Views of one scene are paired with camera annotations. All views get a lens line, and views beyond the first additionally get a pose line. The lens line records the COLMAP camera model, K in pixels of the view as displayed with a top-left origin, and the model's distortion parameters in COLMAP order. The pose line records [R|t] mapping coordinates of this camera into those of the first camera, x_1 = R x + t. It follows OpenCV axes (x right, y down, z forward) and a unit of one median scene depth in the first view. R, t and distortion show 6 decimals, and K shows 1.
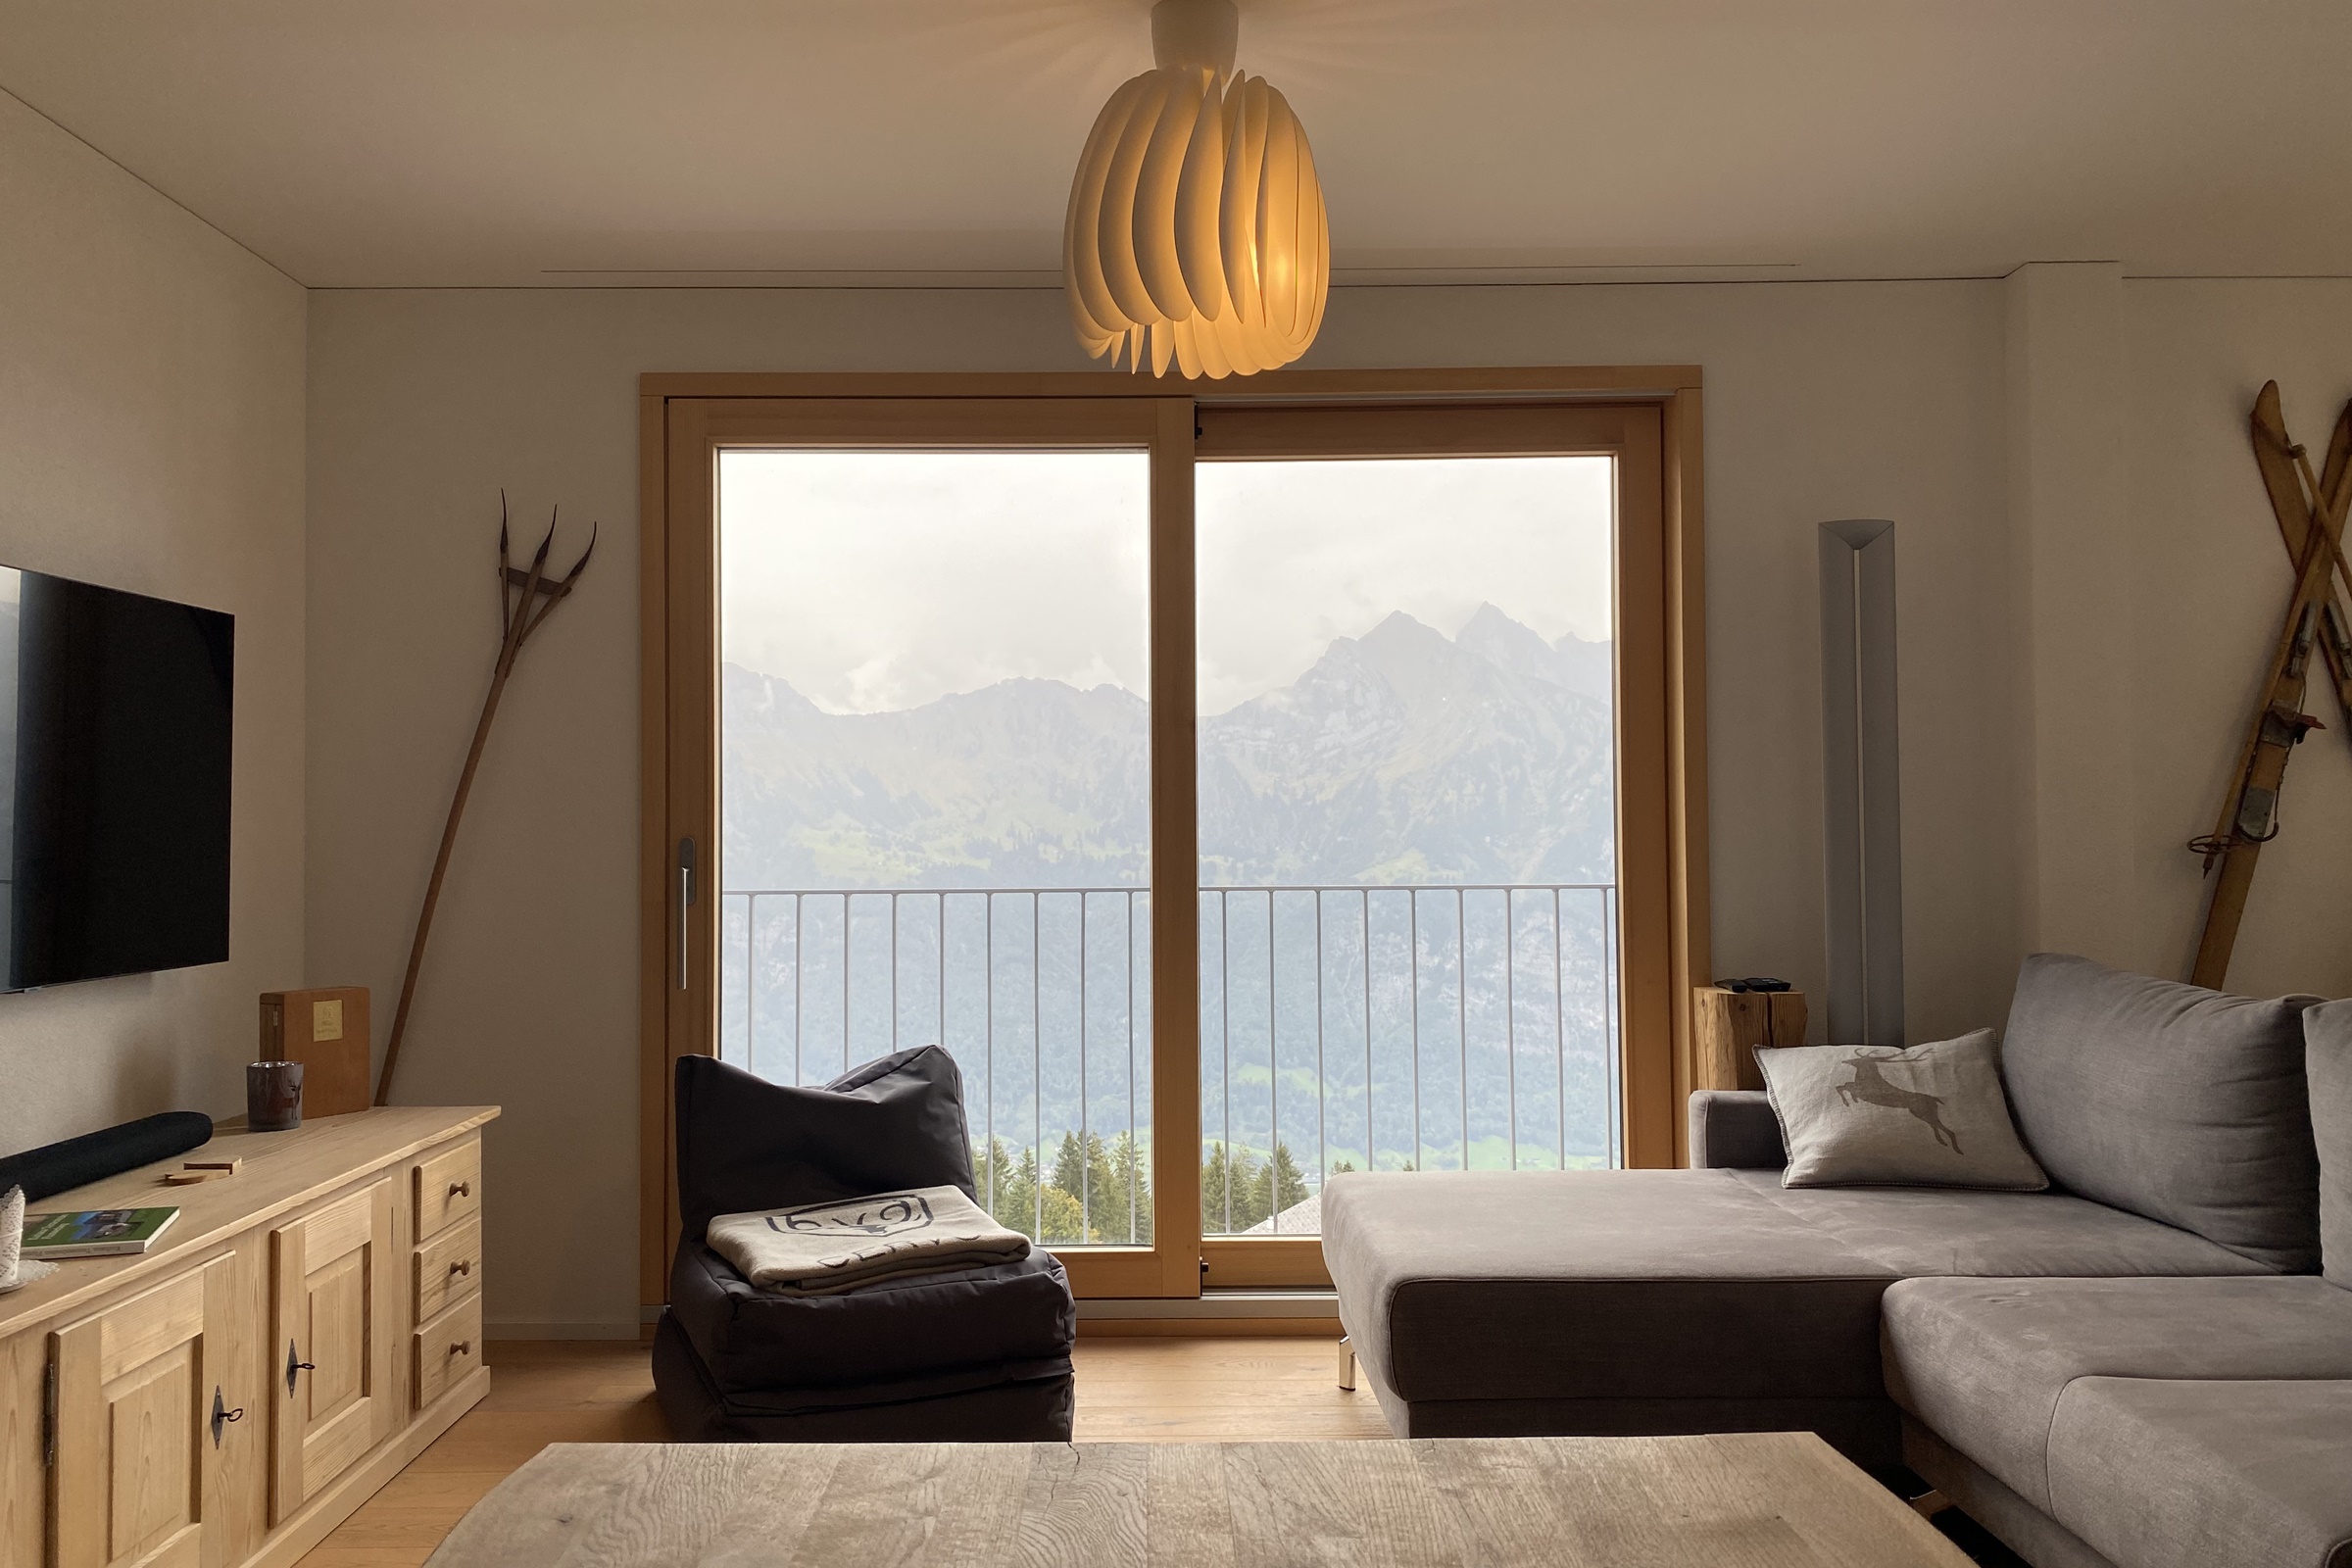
lens RADIAL K [[1779.1, 0, 1153.1], [0, 1779.1, 798.8], [0, 0, 1]] dist [0.034633, -0.058164]
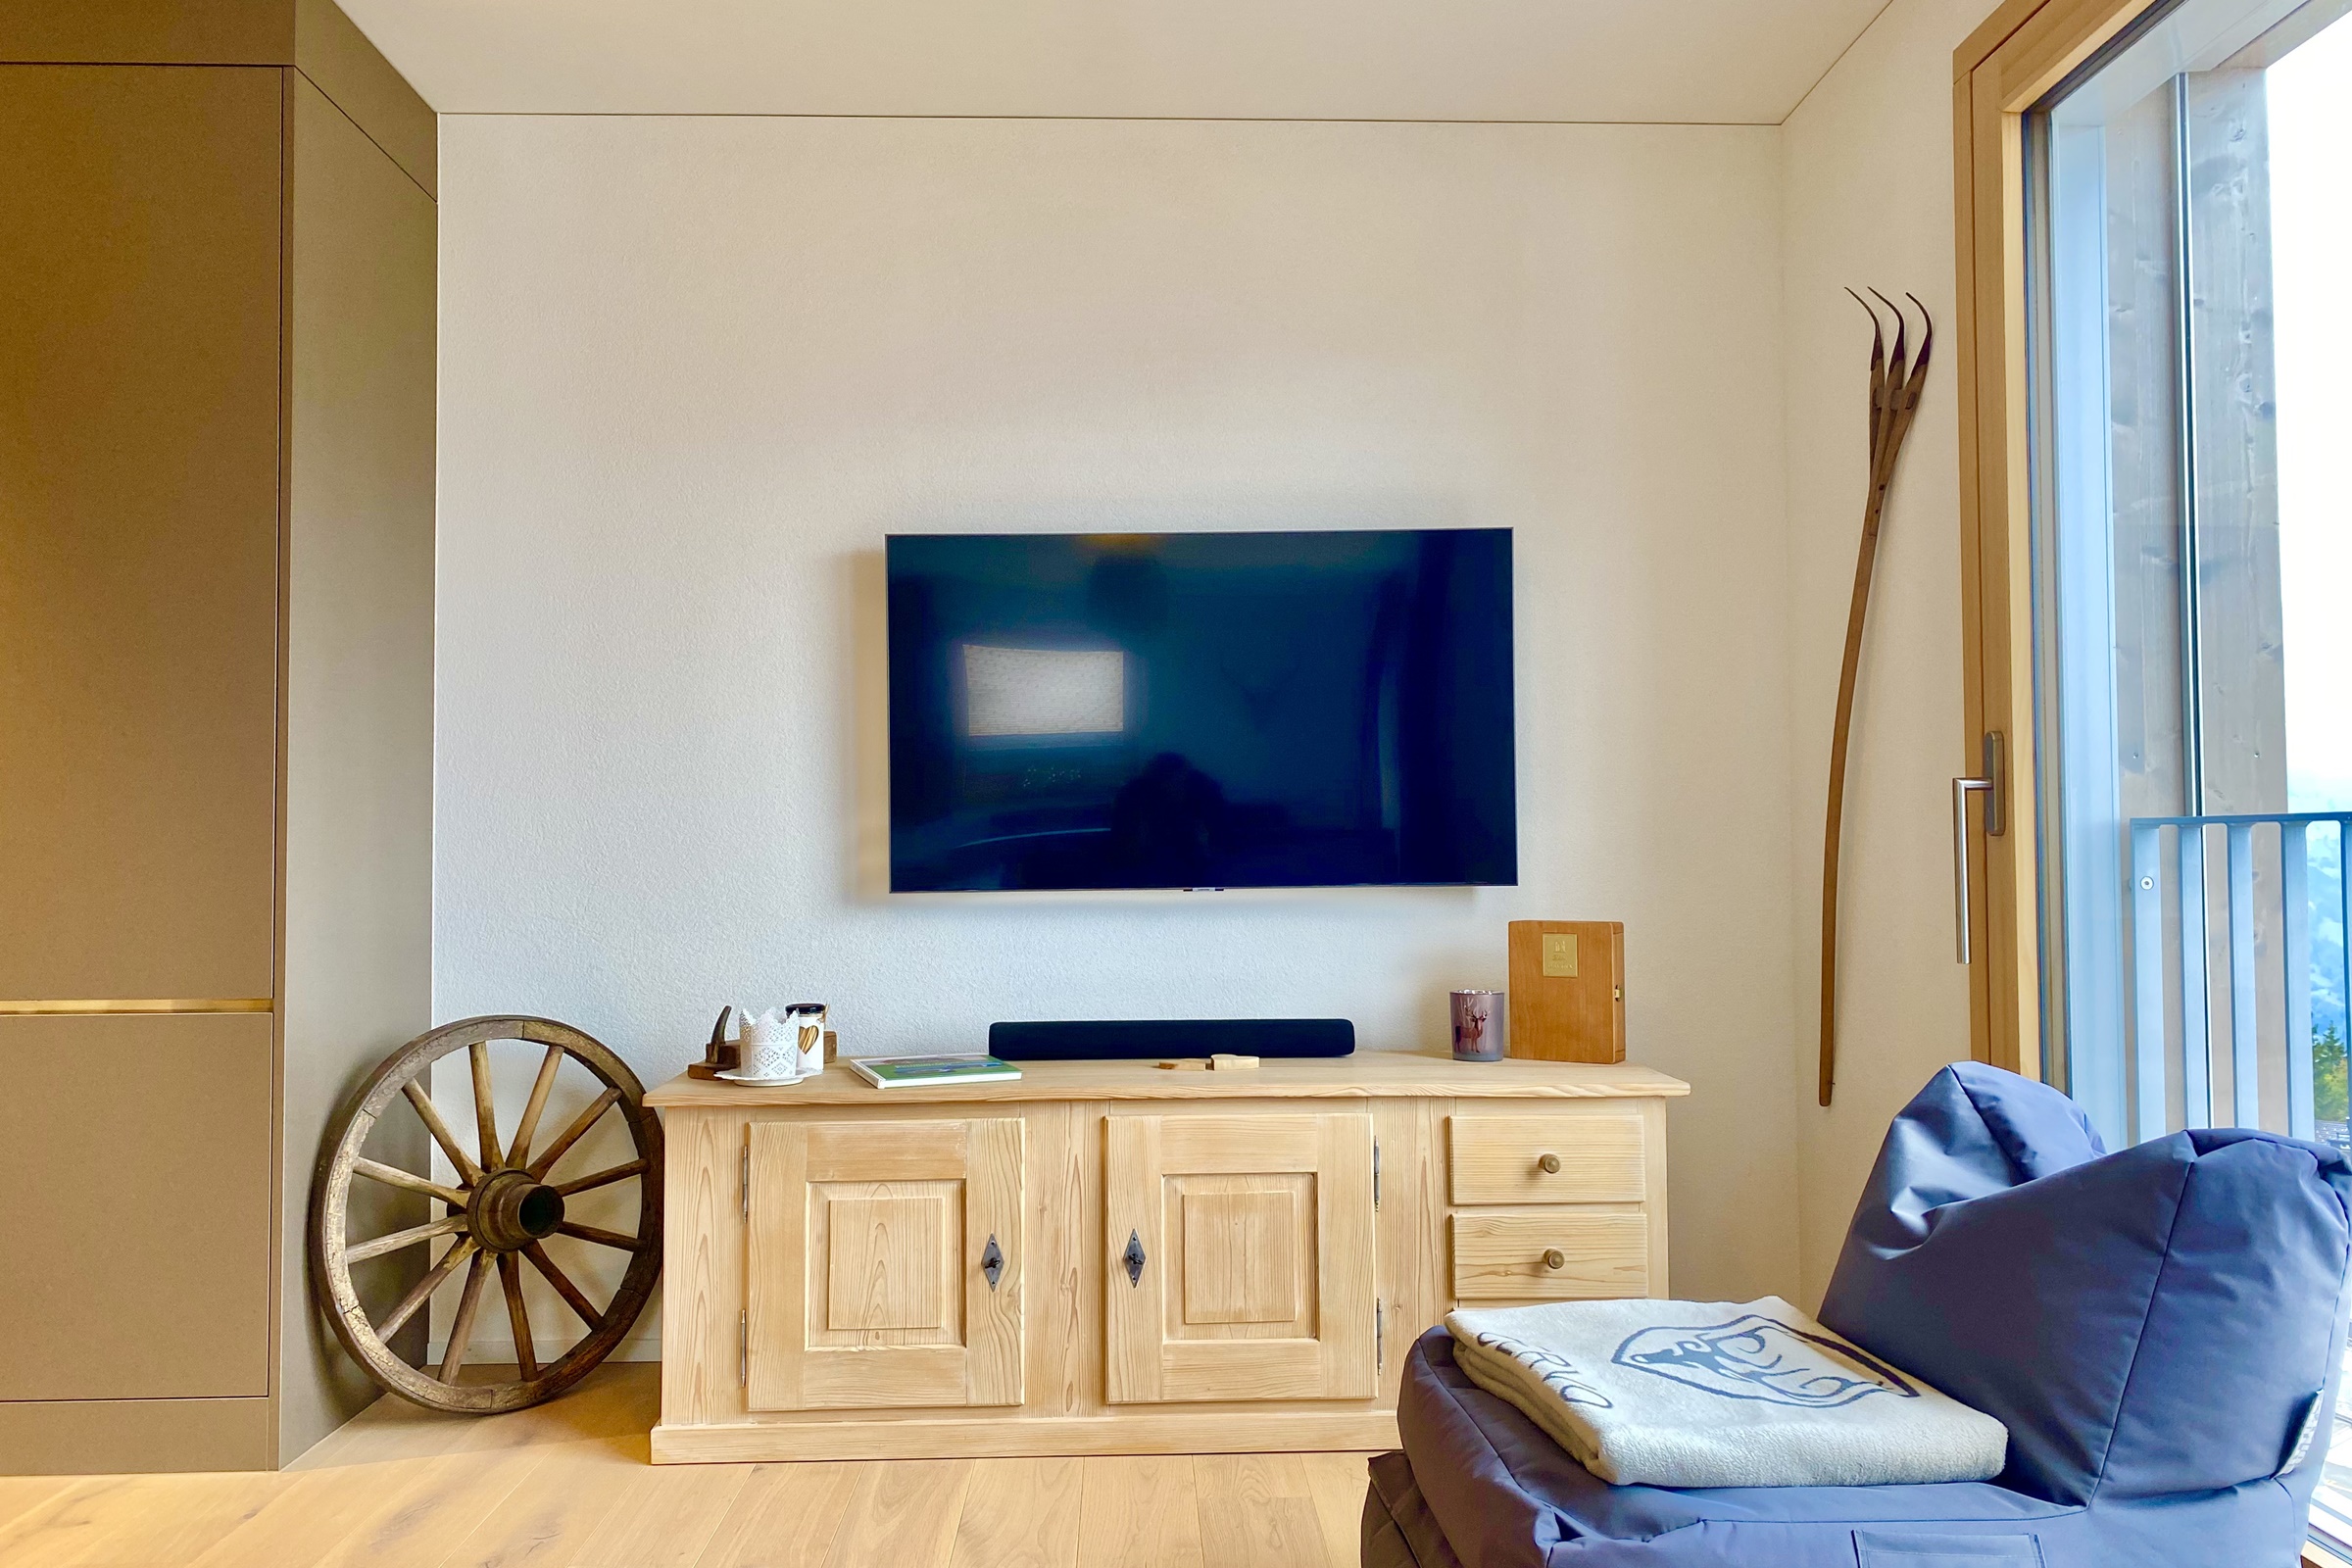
lens RADIAL K [[1779.1, 0, 1177.8], [0, 1779.1, 787.1], [0, 0, 1]] dist [0.034633, -0.058164]
pose [[0.023939, -0.032542, -0.999184, 0.393263], [0.020710, 0.999272, -0.032049, 0.059936], [0.999499, -0.019926, 0.024596, 0.726595]]
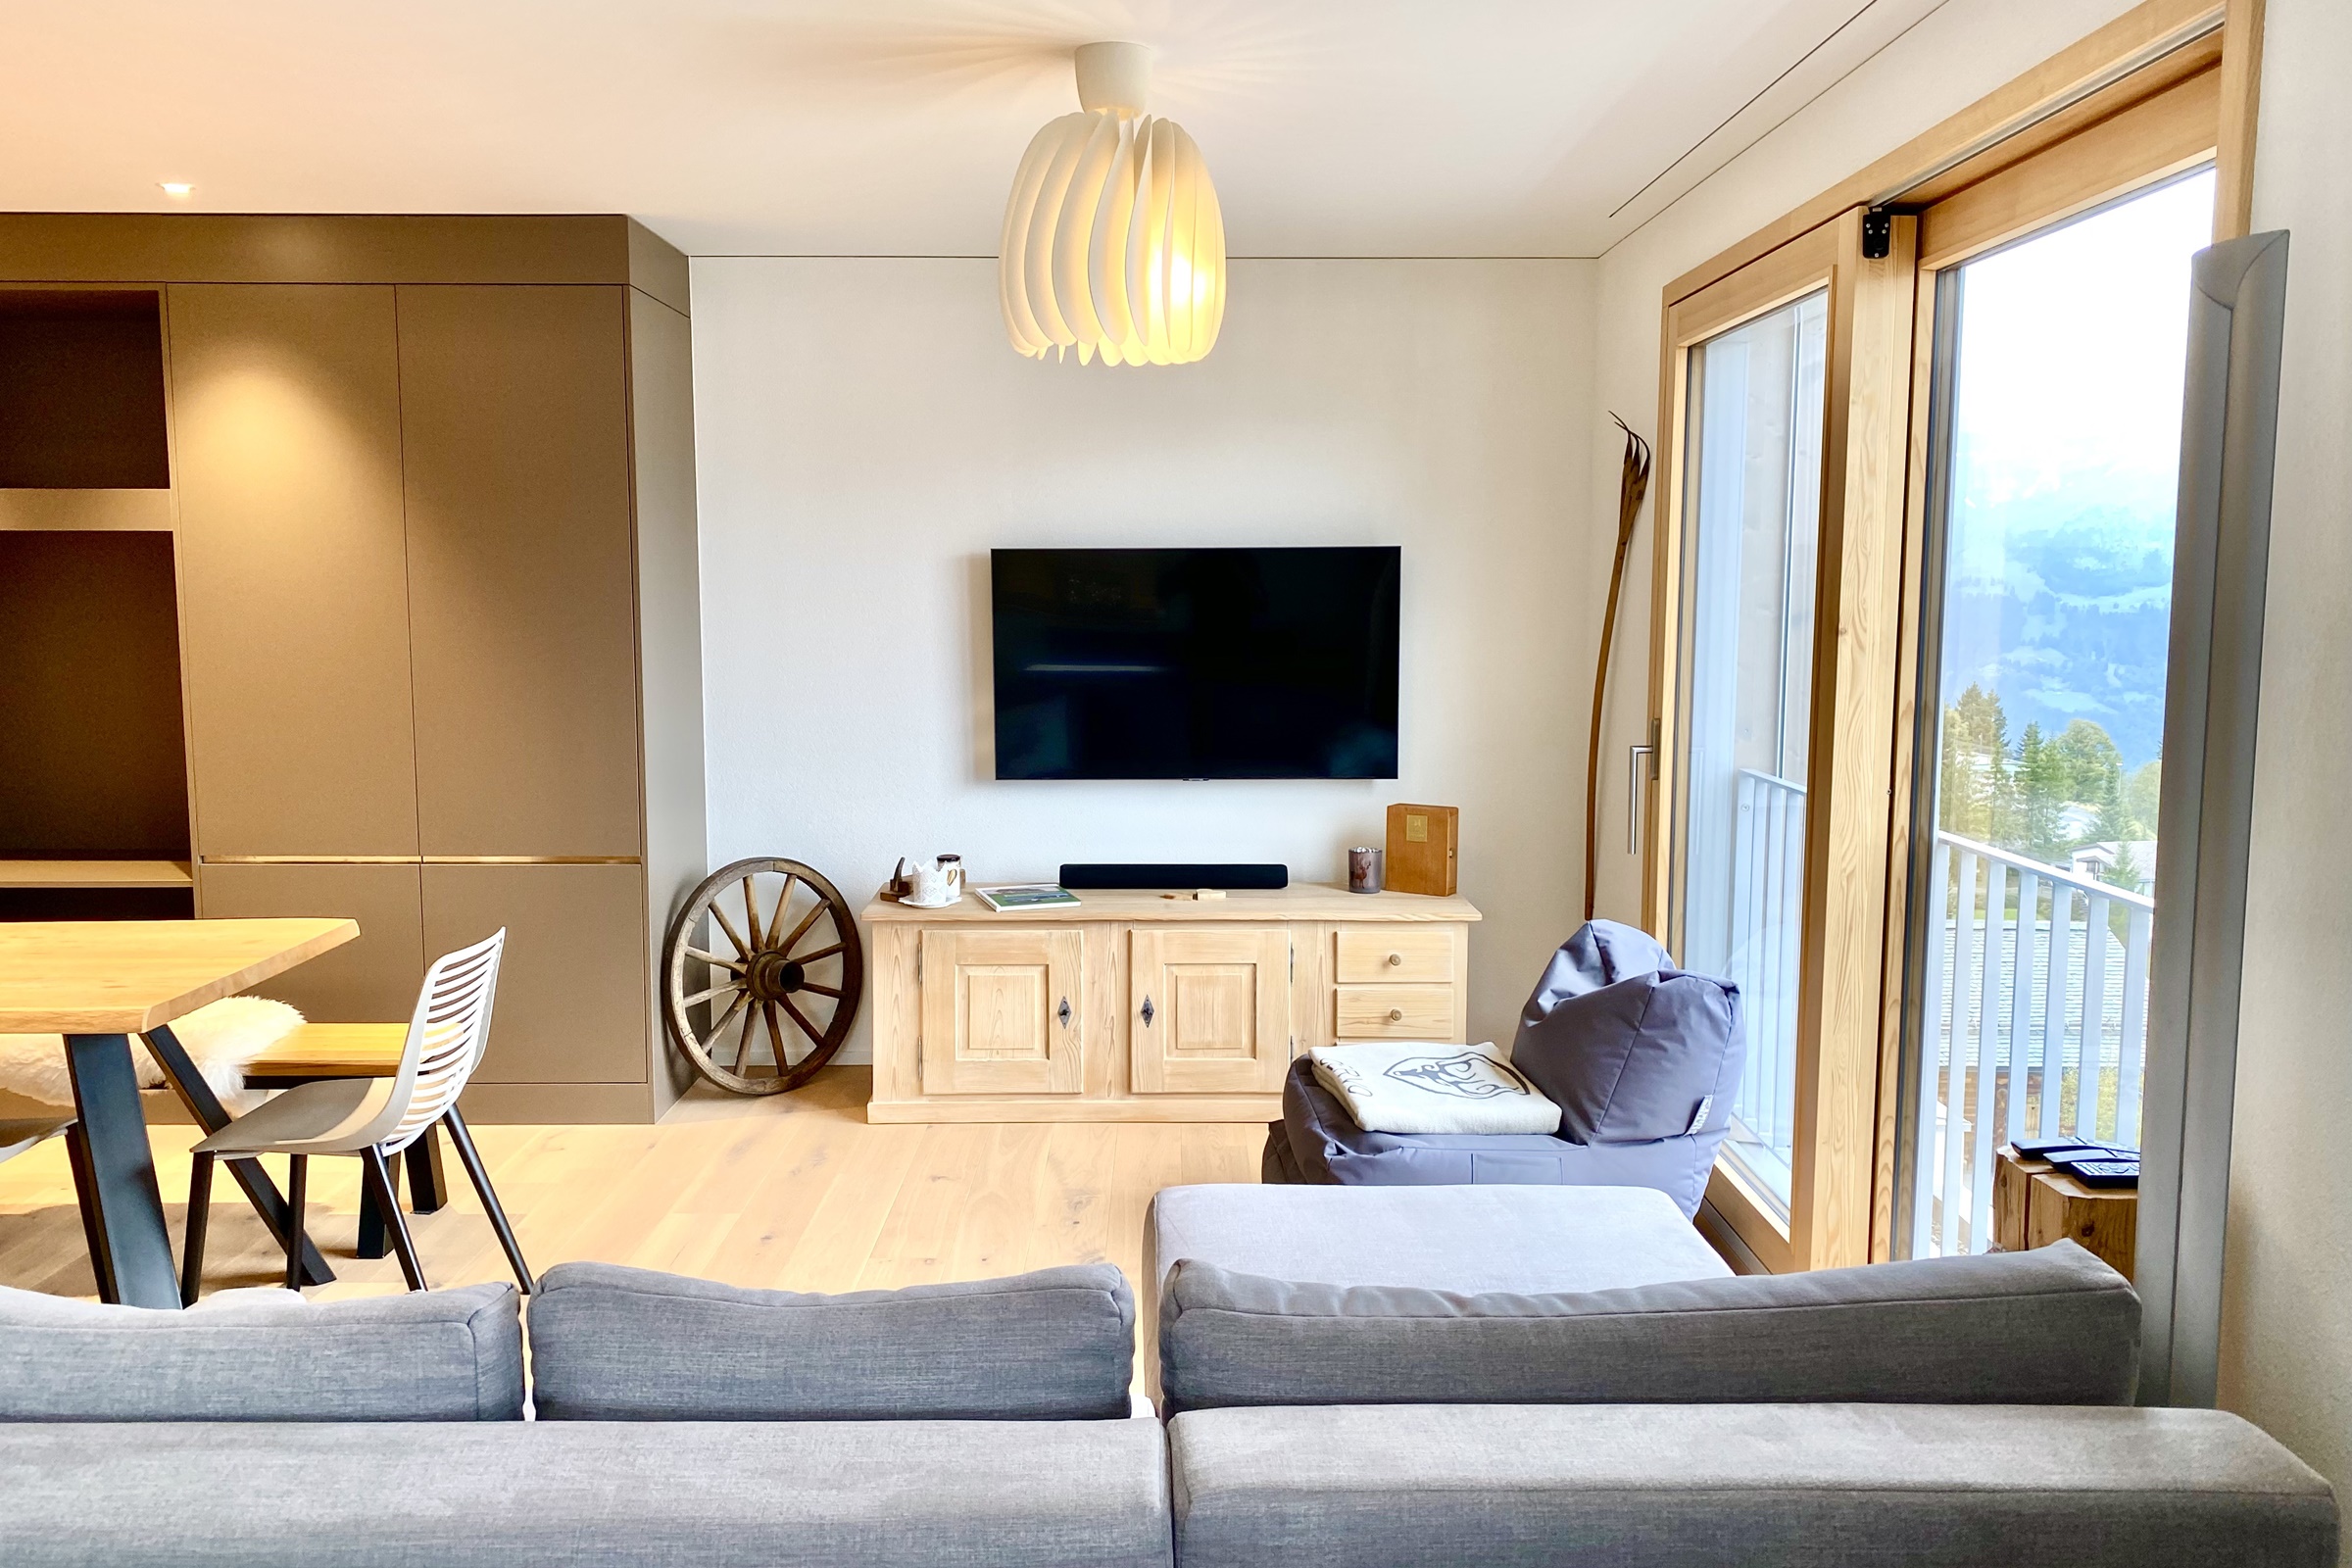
lens RADIAL K [[1779.1, 0, 1169.4], [0, 1779.1, 749.8], [0, 0, 1]] dist [0.034633, -0.058164]
pose [[-0.004228, 0.103428, -0.994628, 0.868618], [0.012992, 0.994559, 0.103366, -0.079708], [0.999907, -0.012485, -0.005548, 0.747247]]
